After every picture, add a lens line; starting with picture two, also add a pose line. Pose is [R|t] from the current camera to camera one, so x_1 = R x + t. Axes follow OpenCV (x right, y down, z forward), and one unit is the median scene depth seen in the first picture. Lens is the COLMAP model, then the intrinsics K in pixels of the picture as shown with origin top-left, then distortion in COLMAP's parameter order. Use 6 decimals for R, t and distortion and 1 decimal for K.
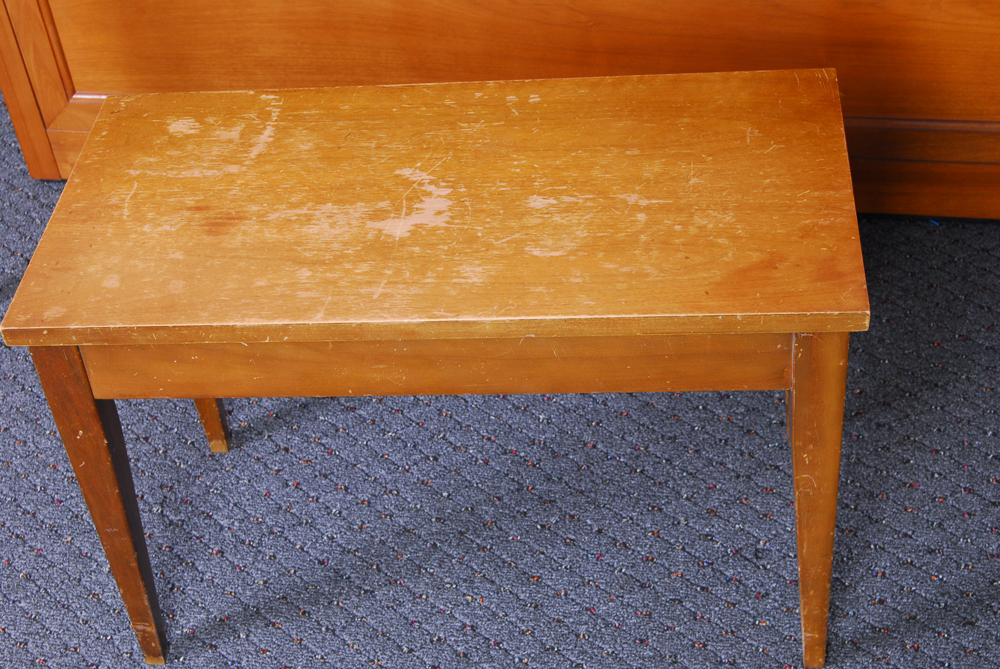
lens RADIAL K [[1623.6, 0, 505.0], [0, 1623.6, 334.5], [0, 0, 1]] dist [-0.016067, 0.000000]
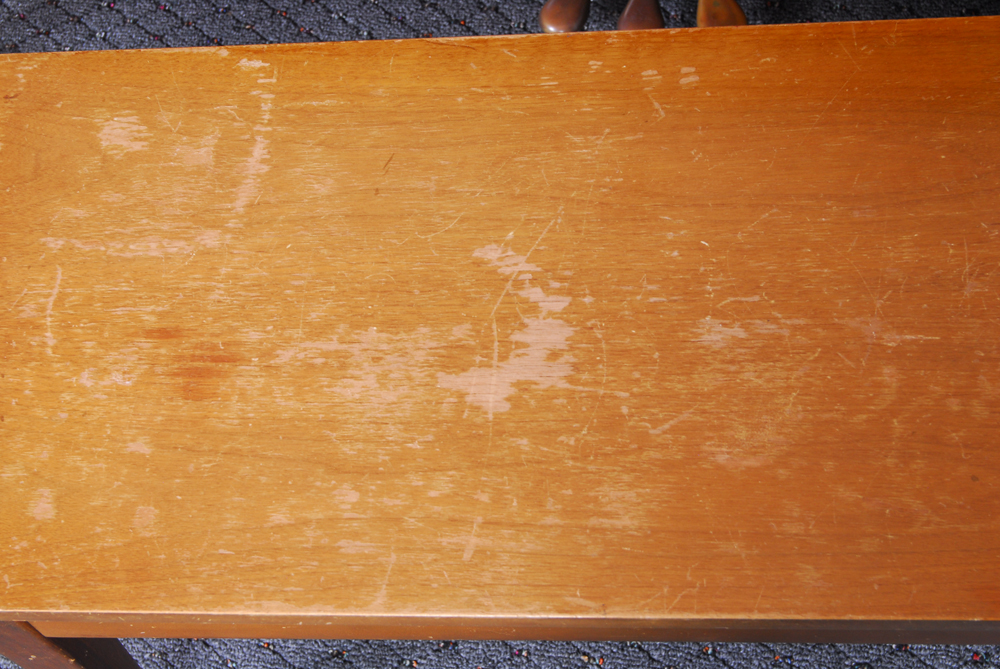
lens RADIAL K [[1623.6, 0, 496.1], [0, 1623.6, 336.7], [0, 0, 1]] dist [-0.016067, 0.000000]
pose [[0.998933, -0.040886, -0.021474, -0.048593], [0.046033, 0.918963, 0.391648, -0.321212], [0.003721, -0.392218, 0.919865, 0.432788]]
